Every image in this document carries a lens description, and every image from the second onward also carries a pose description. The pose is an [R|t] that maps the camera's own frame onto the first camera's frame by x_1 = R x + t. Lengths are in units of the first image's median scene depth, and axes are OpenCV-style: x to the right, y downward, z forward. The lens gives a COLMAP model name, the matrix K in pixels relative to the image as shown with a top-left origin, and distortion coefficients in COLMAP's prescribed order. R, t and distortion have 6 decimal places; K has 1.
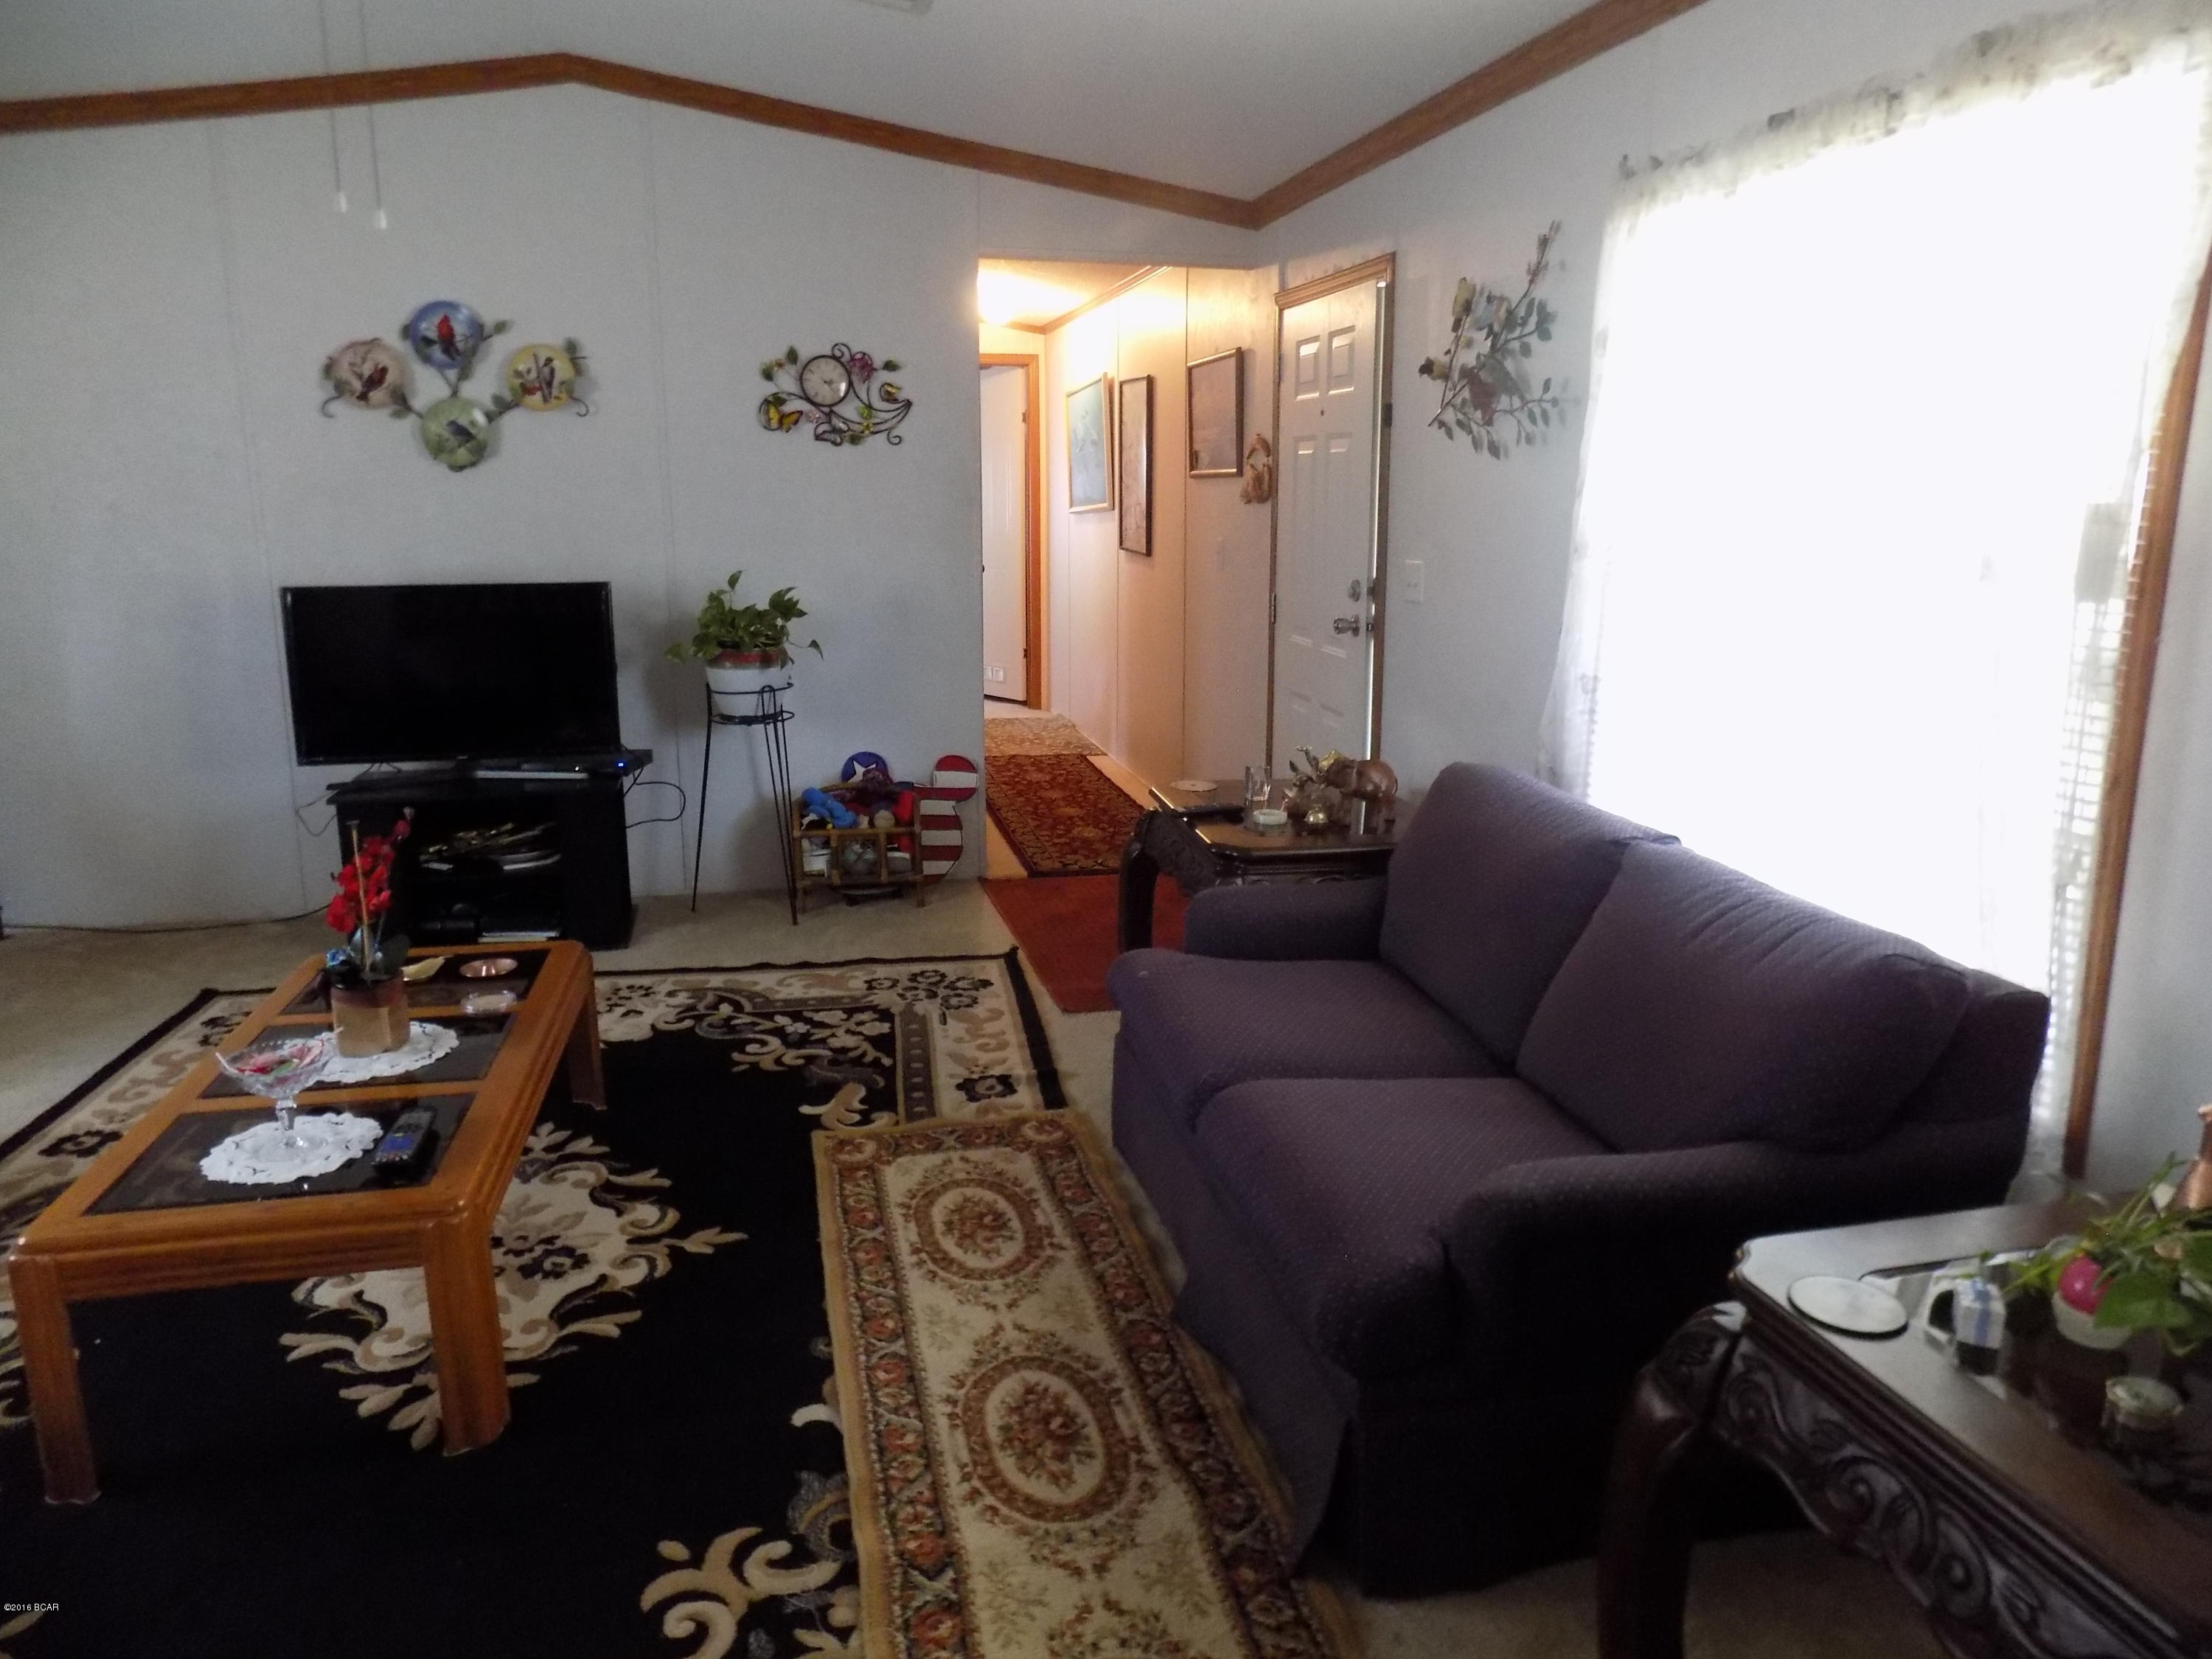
lens RADIAL K [[1496.9, 0, 1129.9], [0, 1496.9, 812.5], [0, 0, 1]] dist [-0.079593, 0.091176]
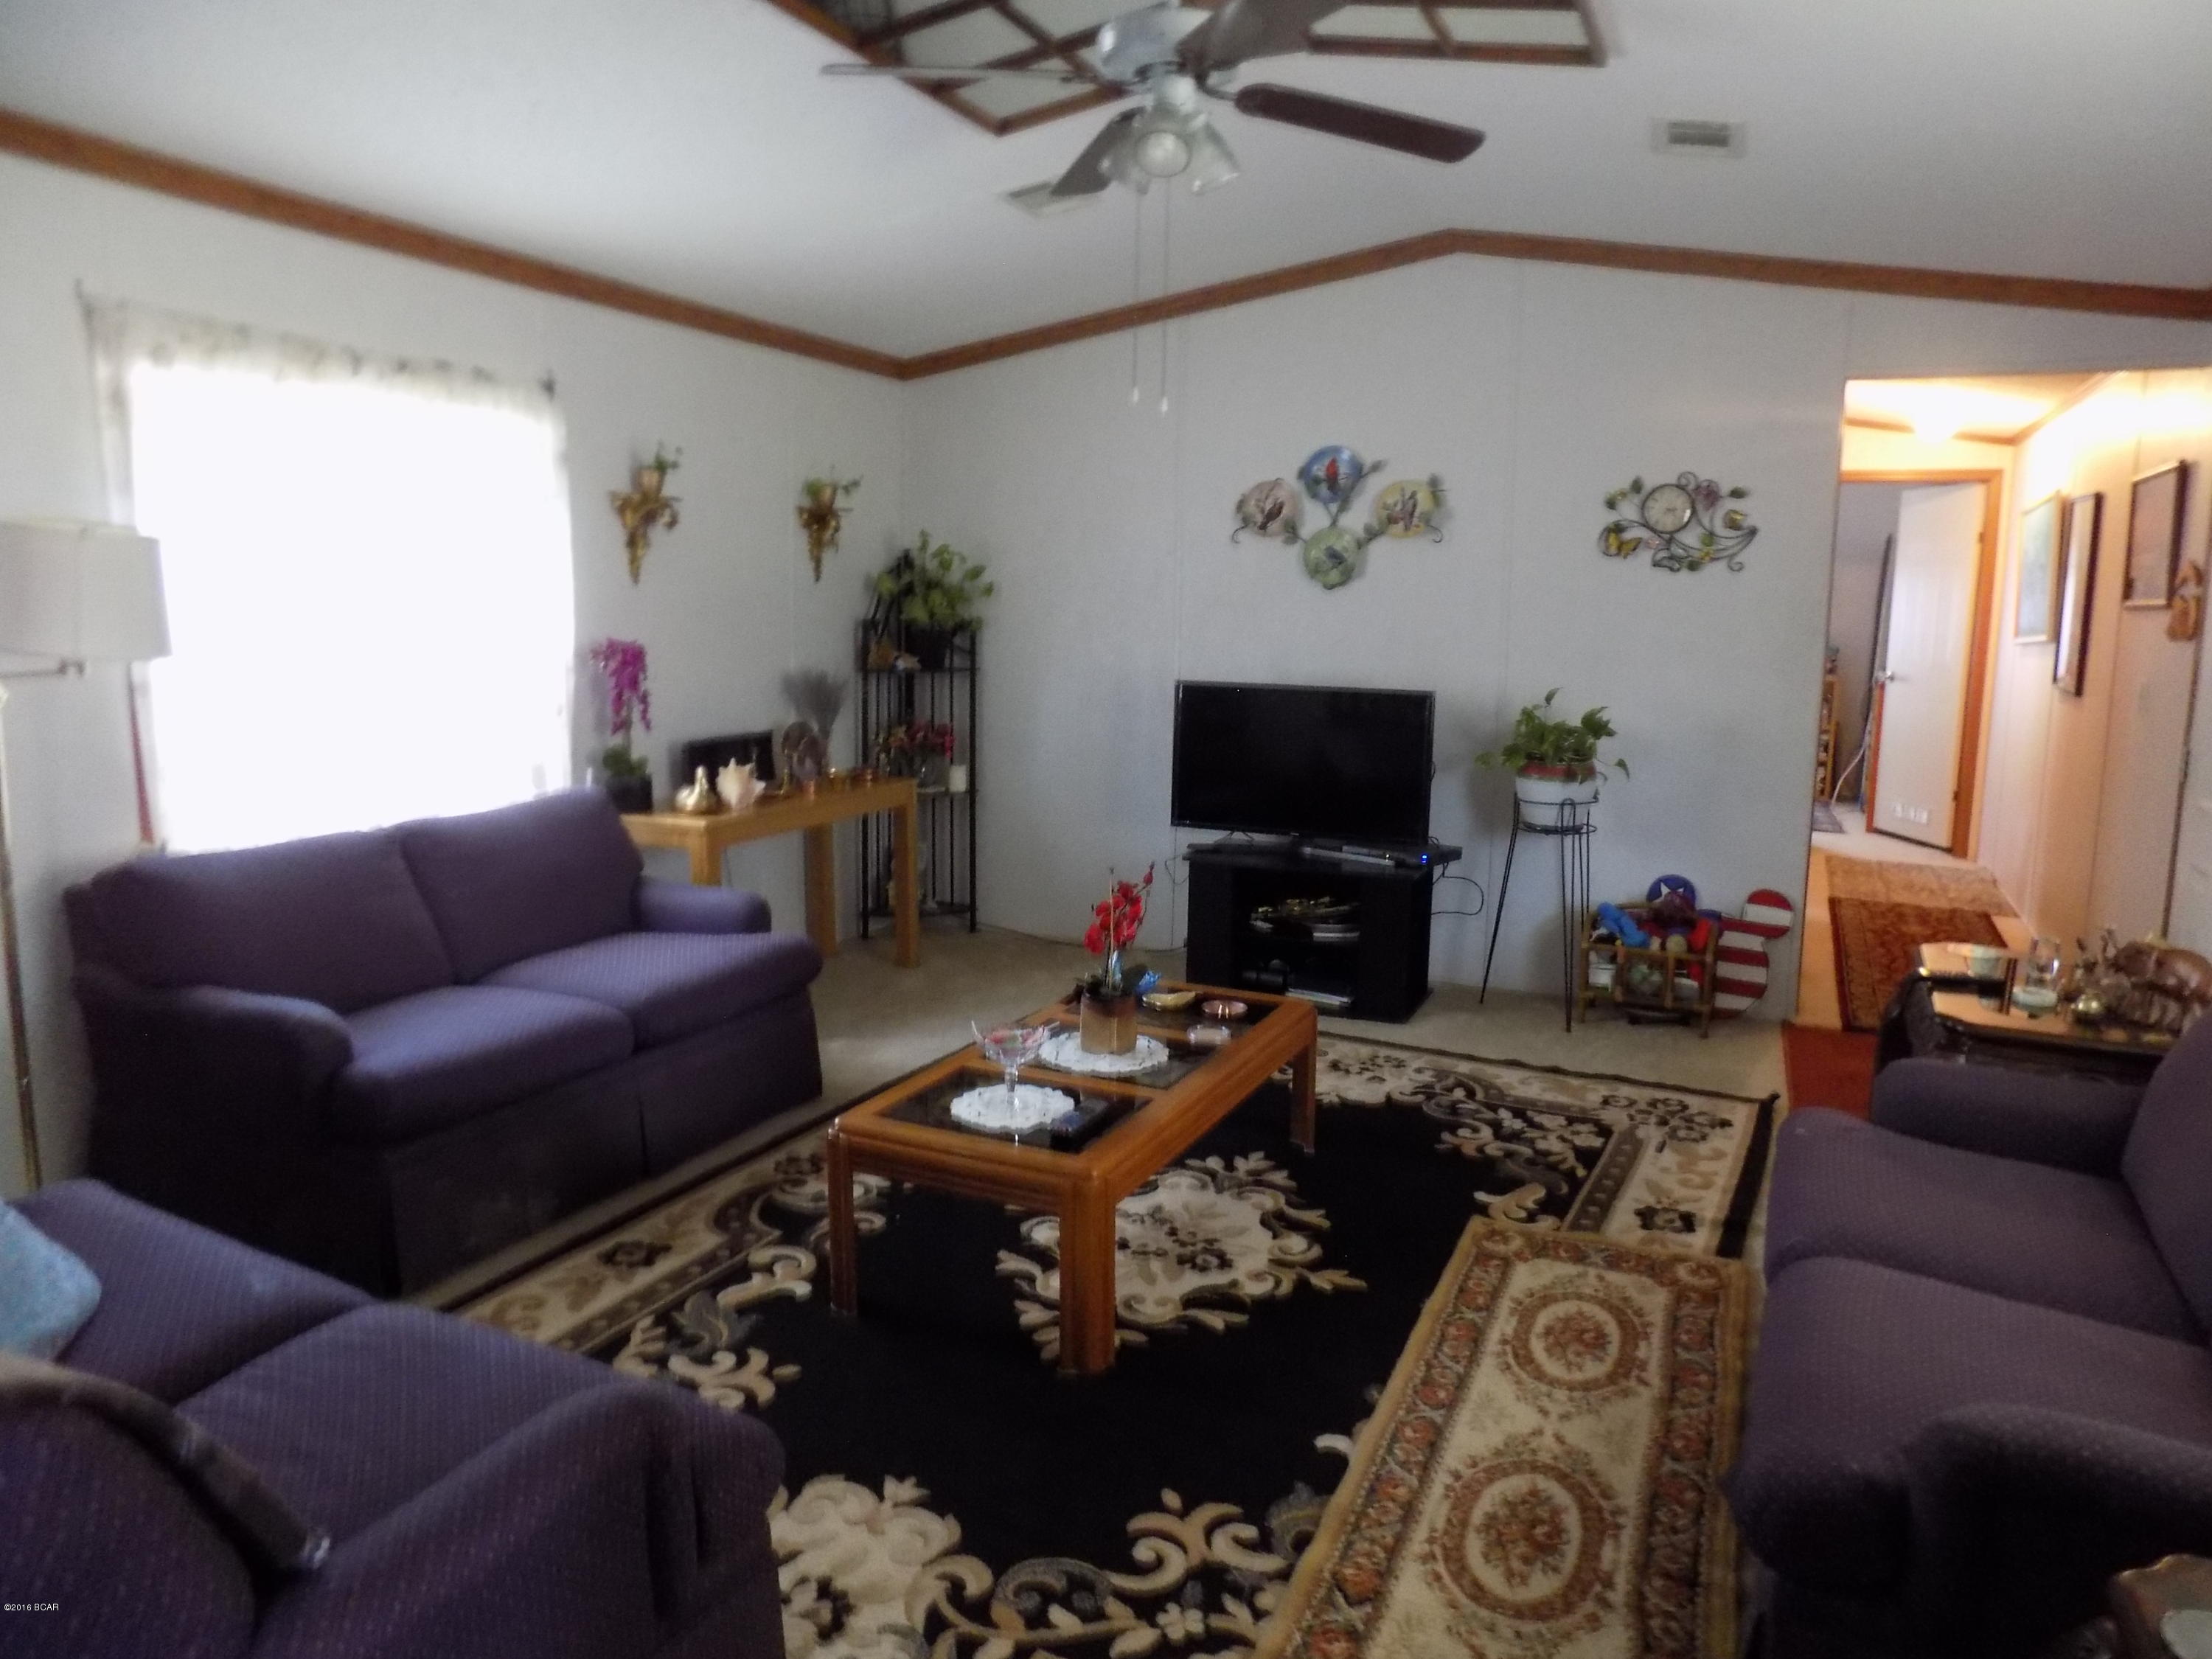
lens RADIAL K [[1496.9, 0, 1129.9], [0, 1496.9, 812.5], [0, 0, 1]] dist [-0.079593, 0.091176]
pose [[0.799330, 0.097302, -0.592961, 0.149678], [-0.140857, 0.989648, -0.027483, -0.004723], [0.584149, 0.105491, 0.804762, -0.018056]]
